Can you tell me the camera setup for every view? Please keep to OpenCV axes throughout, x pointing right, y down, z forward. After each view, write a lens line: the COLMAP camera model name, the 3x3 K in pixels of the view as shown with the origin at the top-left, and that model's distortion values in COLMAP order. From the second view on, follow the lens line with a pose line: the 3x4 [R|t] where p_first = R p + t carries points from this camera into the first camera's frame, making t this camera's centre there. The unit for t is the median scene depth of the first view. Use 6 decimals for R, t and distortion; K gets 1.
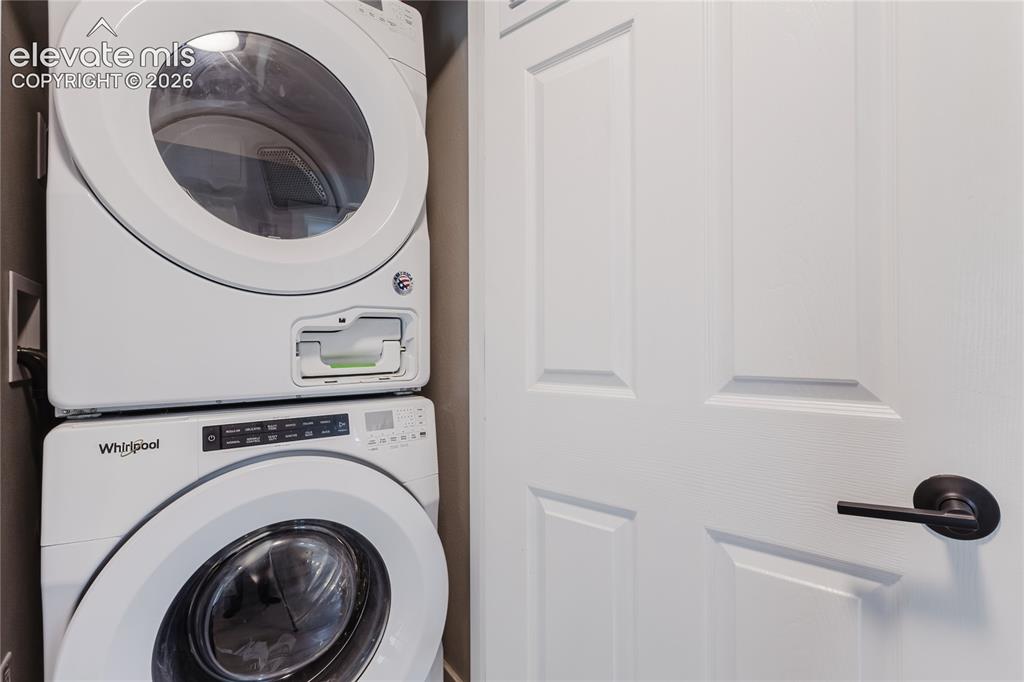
lens RADIAL K [[467.8, 0, 512.0], [0, 467.8, 341.0], [0, 0, 1]] dist [-0.002740, -0.000333]
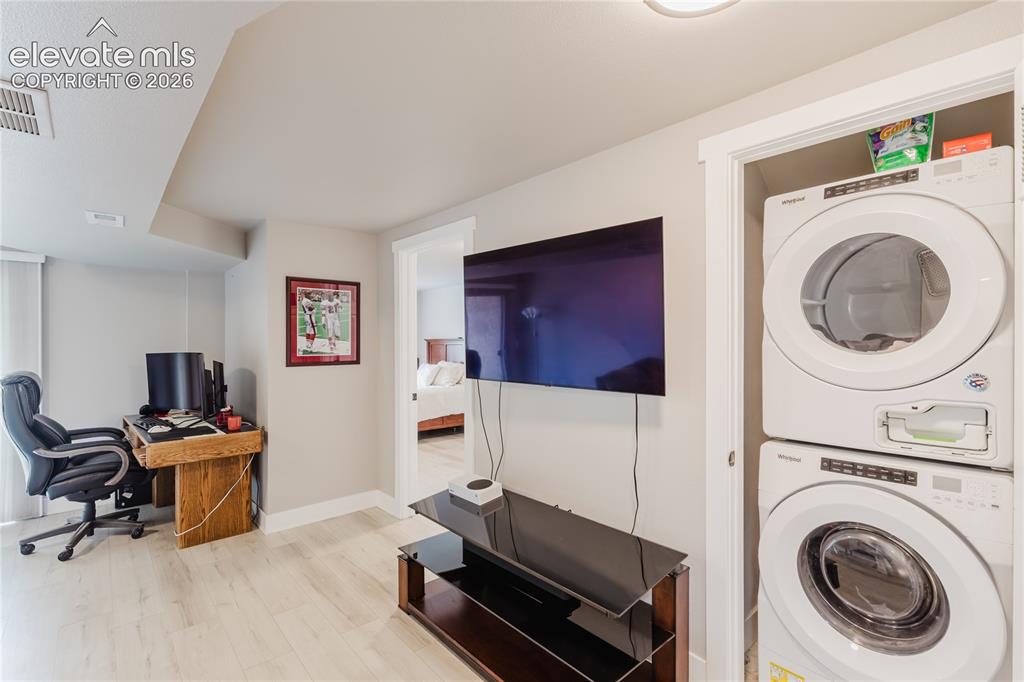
lens RADIAL K [[467.8, 0, 512.0], [0, 467.8, 341.0], [0, 0, 1]] dist [-0.002740, -0.000333]
pose [[0.133965, 0.002468, -0.990983, 0.917469], [-0.006079, 0.999980, 0.001669, -0.247878], [0.990967, 0.005801, 0.133977, -0.453454]]
